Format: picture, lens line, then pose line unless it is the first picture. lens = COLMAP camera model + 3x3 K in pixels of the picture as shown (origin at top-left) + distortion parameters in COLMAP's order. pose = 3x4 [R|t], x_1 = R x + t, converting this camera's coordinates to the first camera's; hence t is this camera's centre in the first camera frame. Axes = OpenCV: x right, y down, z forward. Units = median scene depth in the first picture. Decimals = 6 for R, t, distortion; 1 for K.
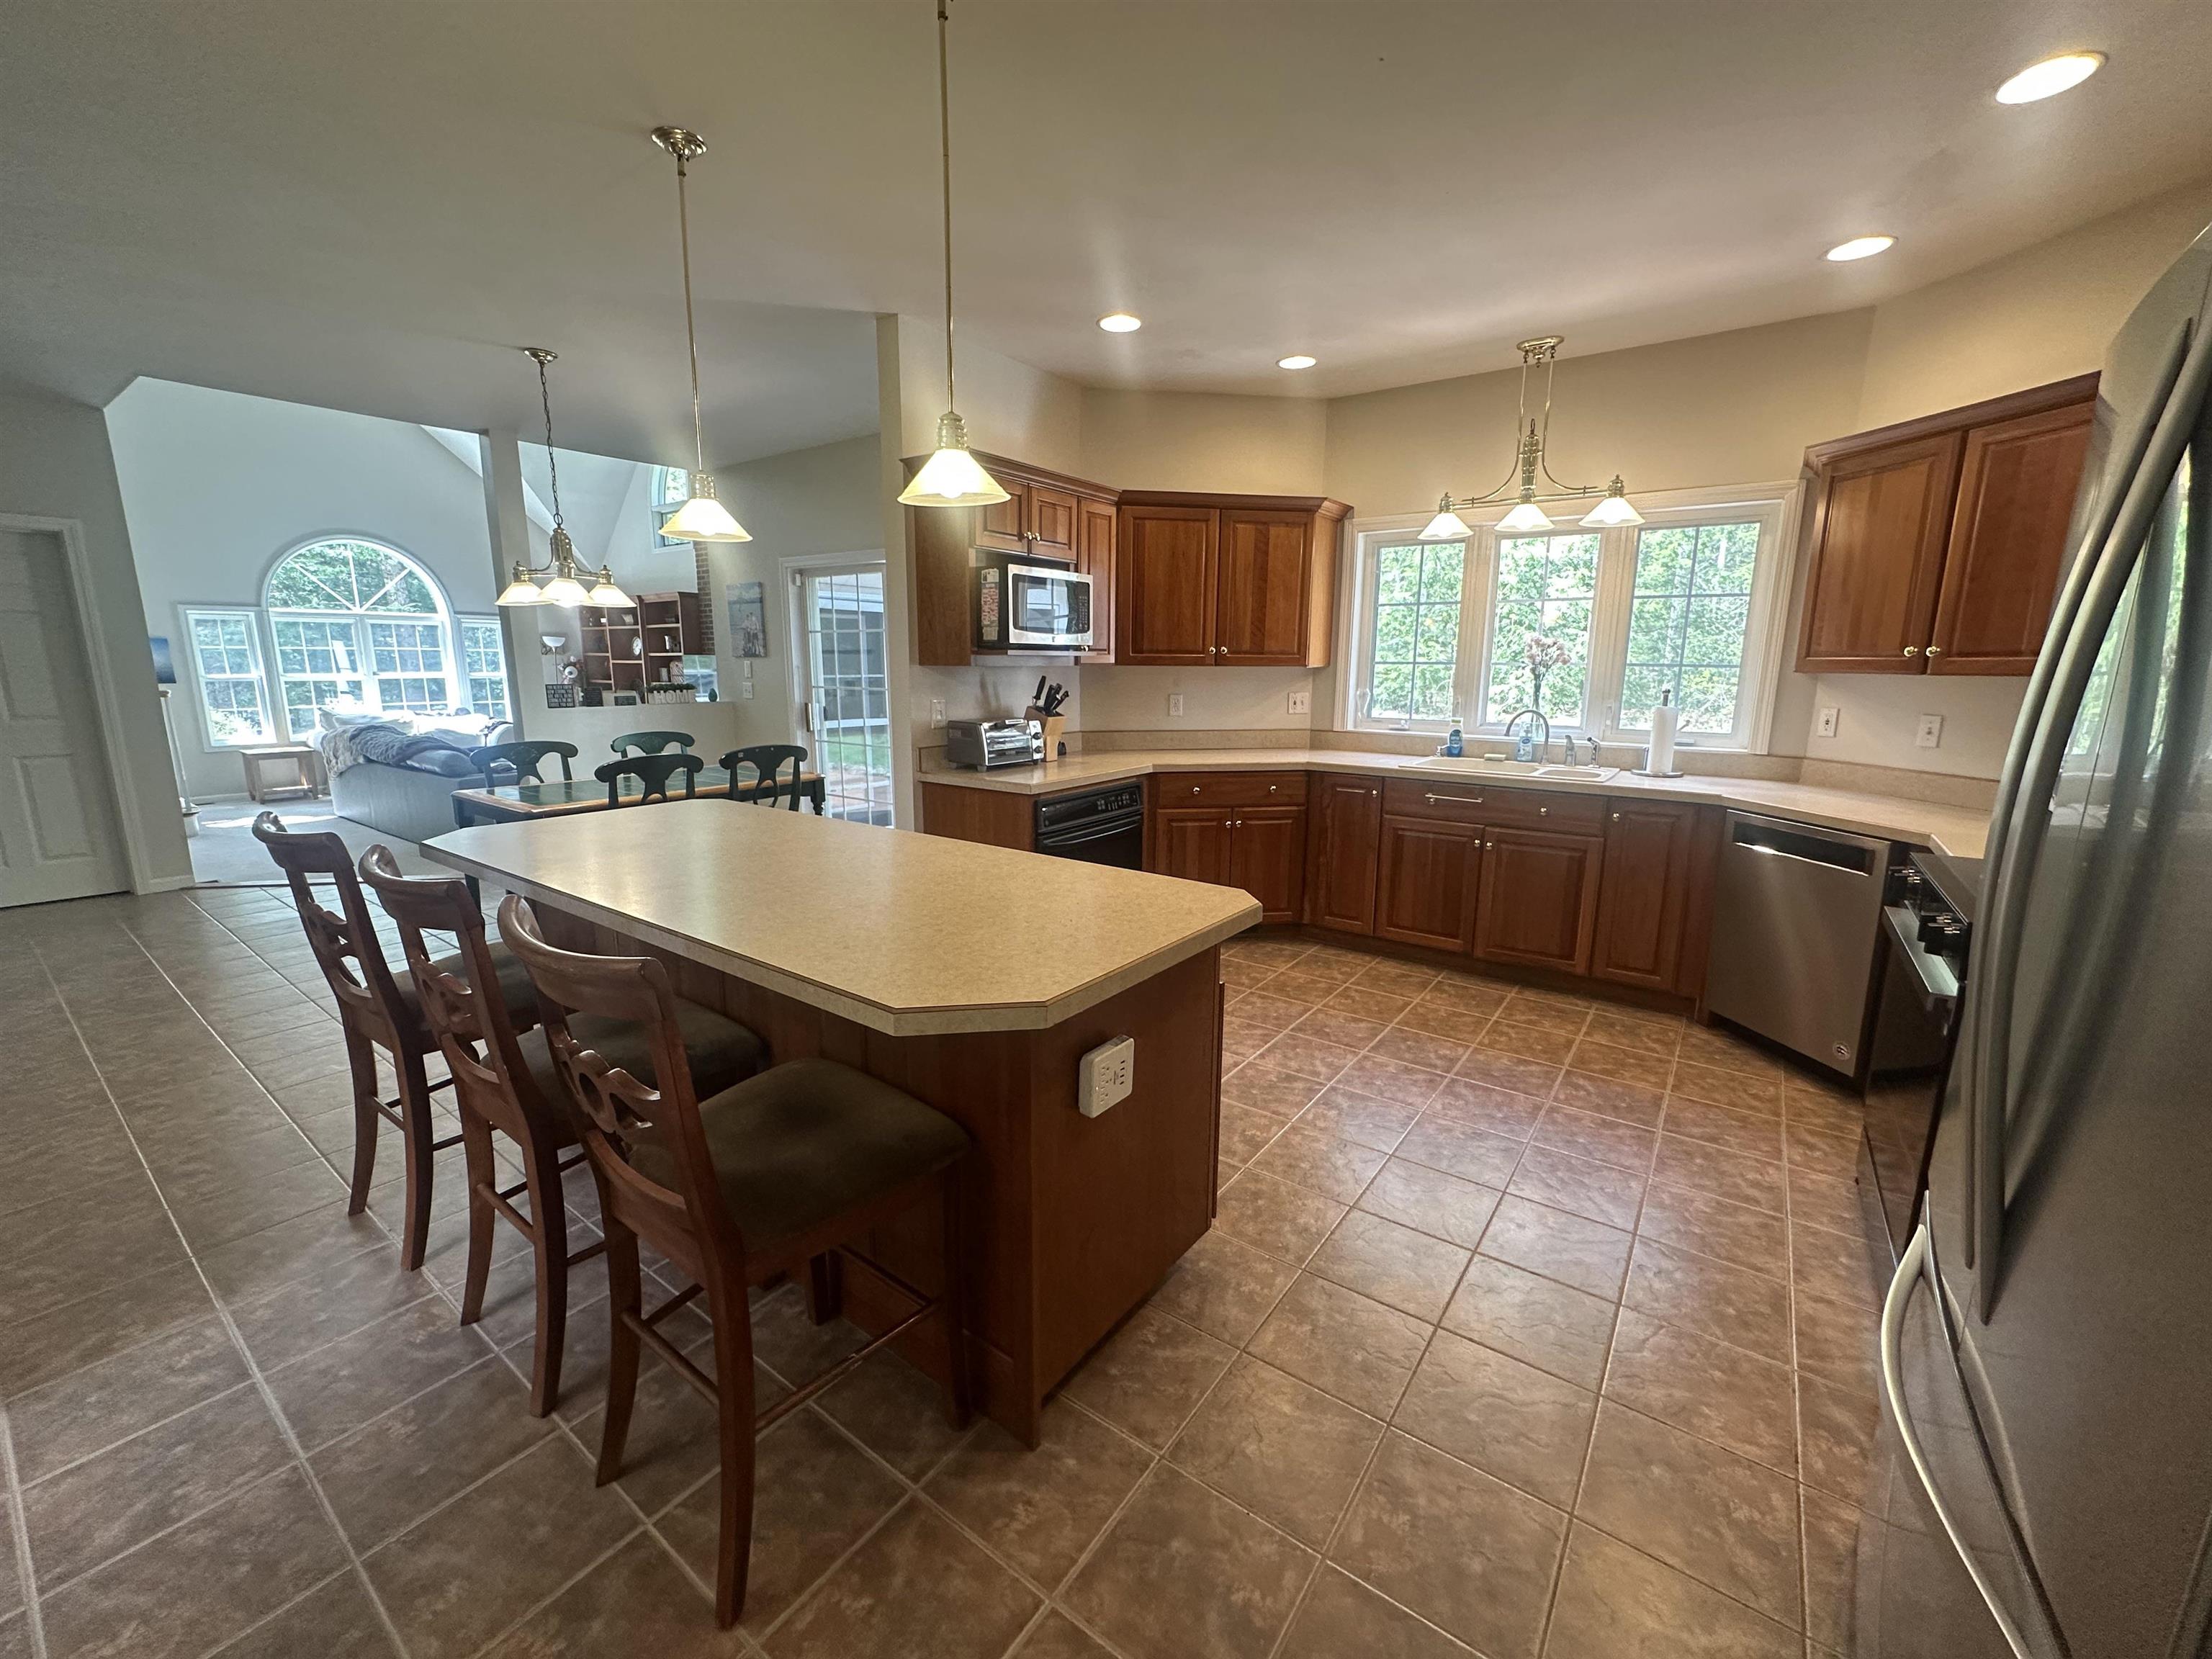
lens RADIAL K [[884.0, 0, 1112.1], [0, 884.0, 824.4], [0, 0, 1]] dist [-0.005299, 0.001576]
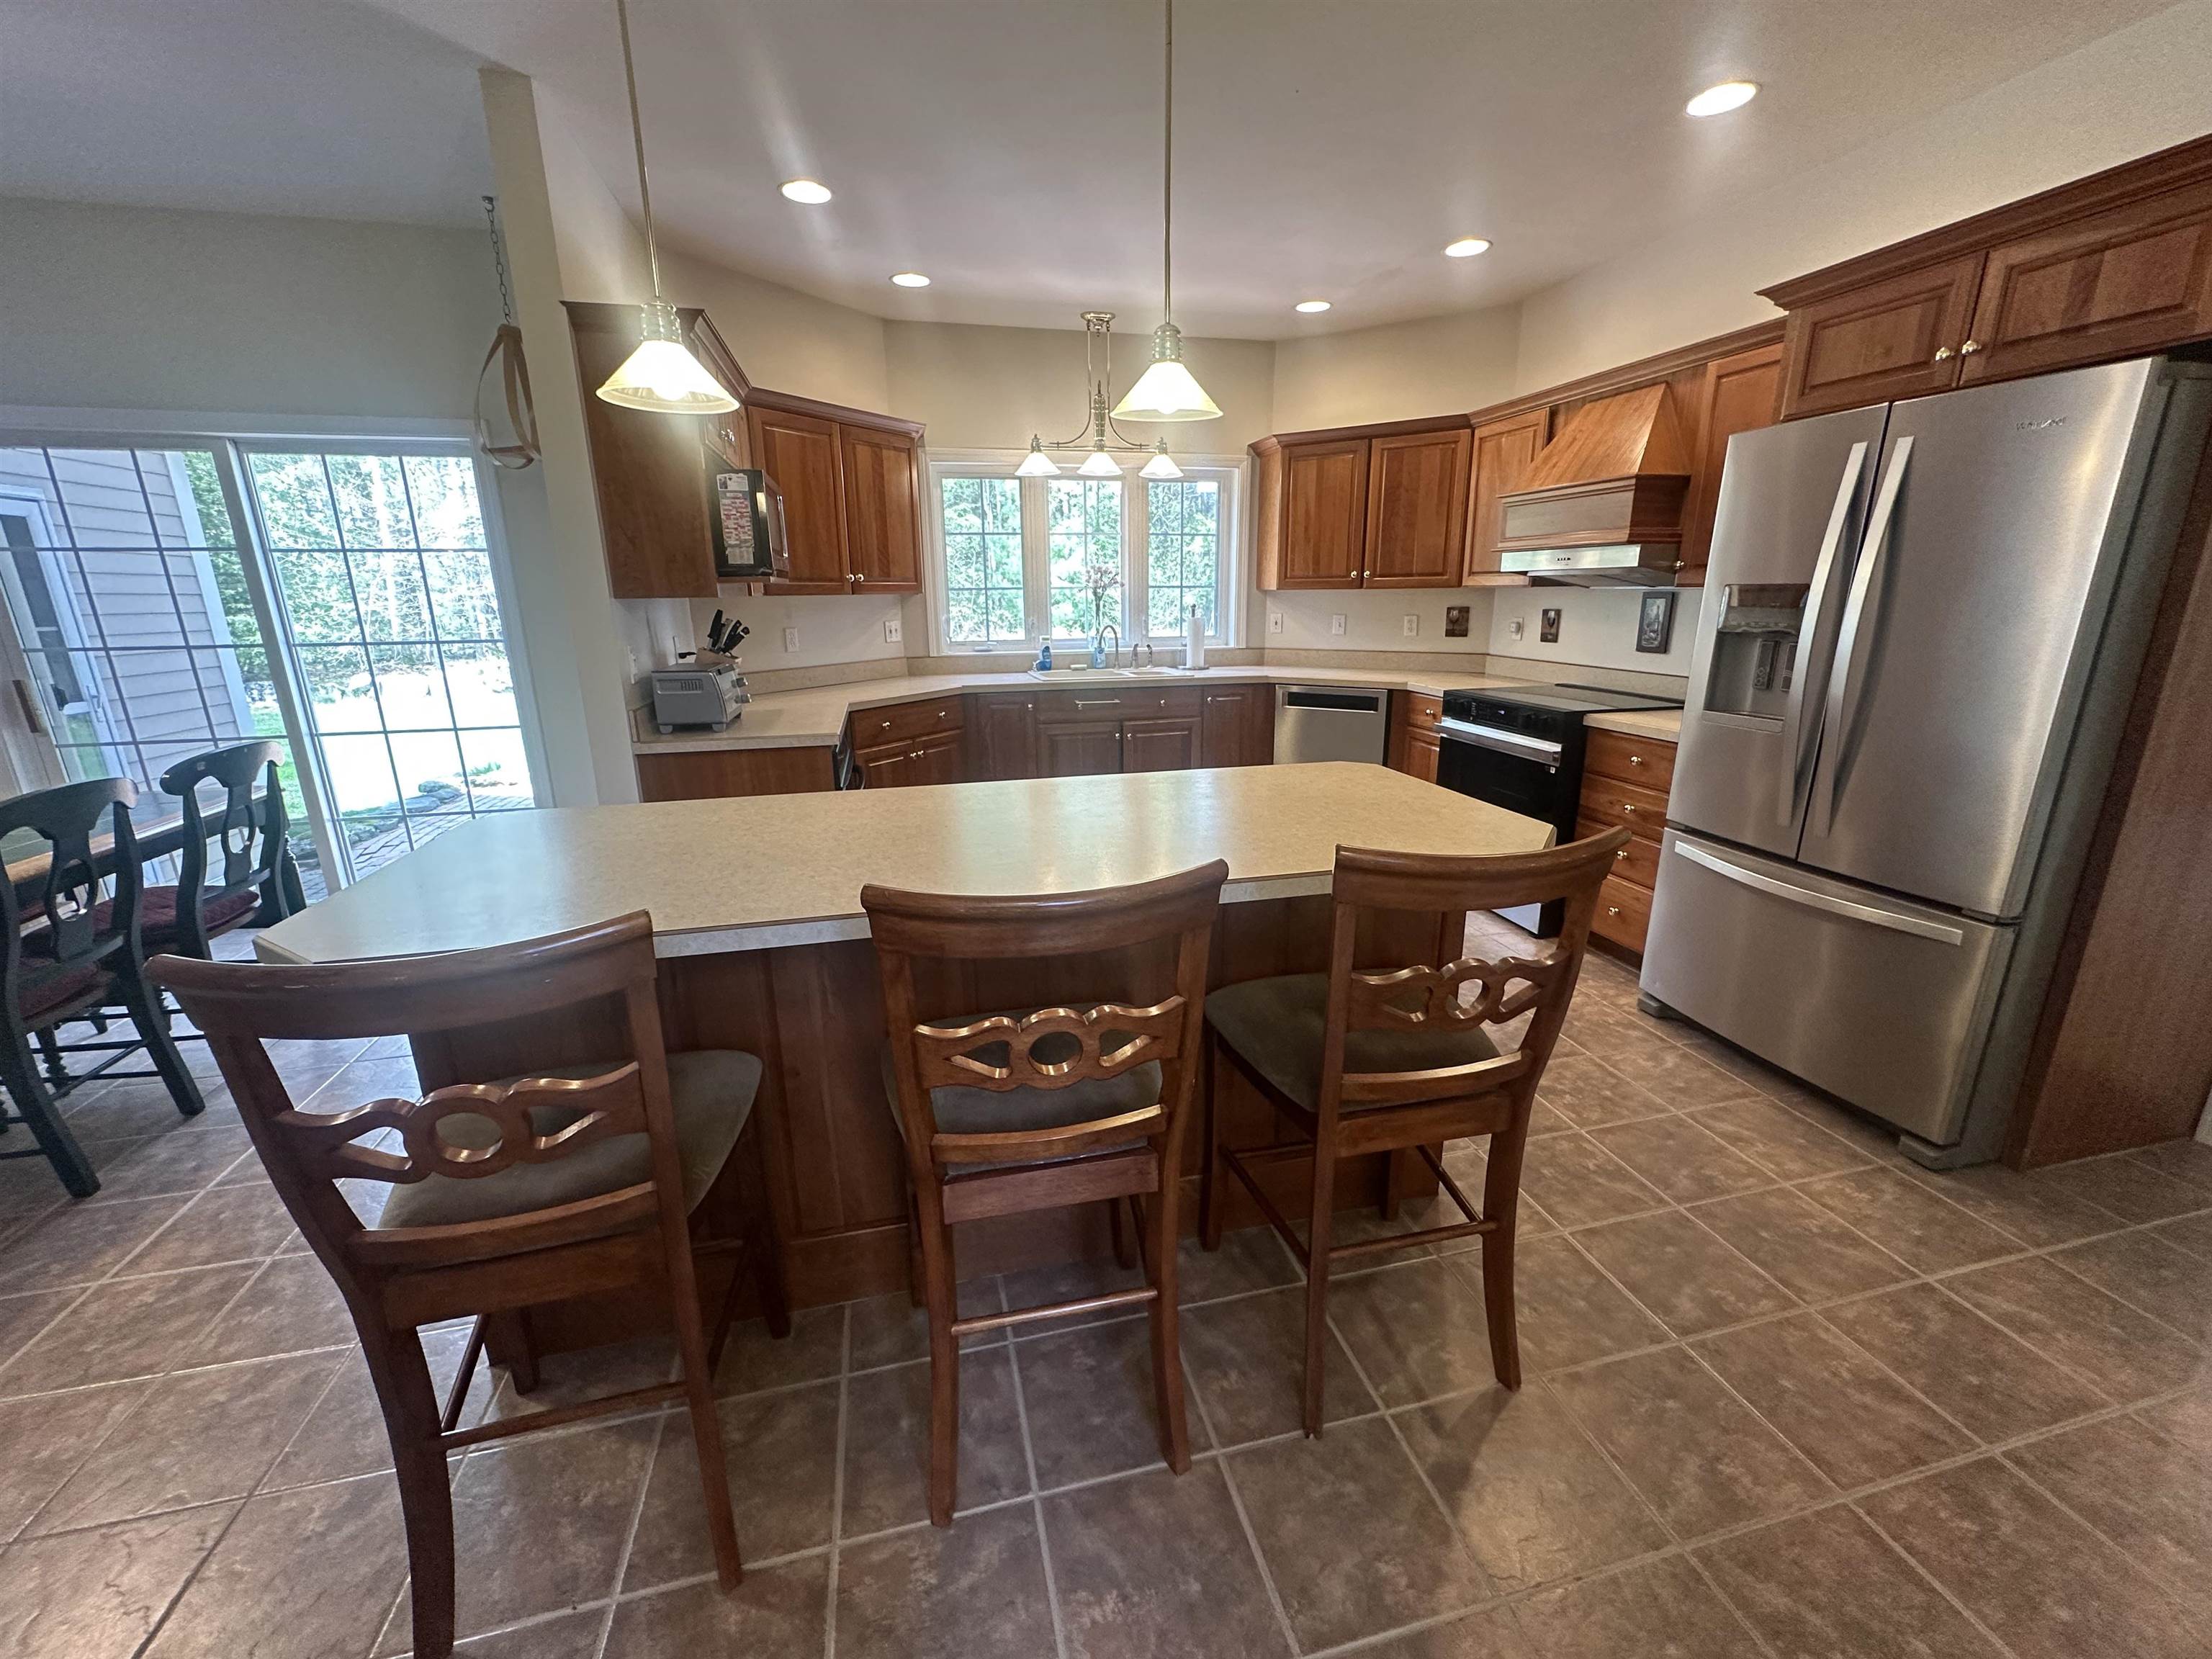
lens RADIAL K [[884.0, 0, 1096.0], [0, 884.0, 824.4], [0, 0, 1]] dist [-0.005299, 0.001576]
pose [[0.654092, -0.207627, 0.727361, -0.499758], [0.154425, 0.977992, 0.140302, -0.034386], [-0.740484, 0.020552, 0.671760, 0.194983]]
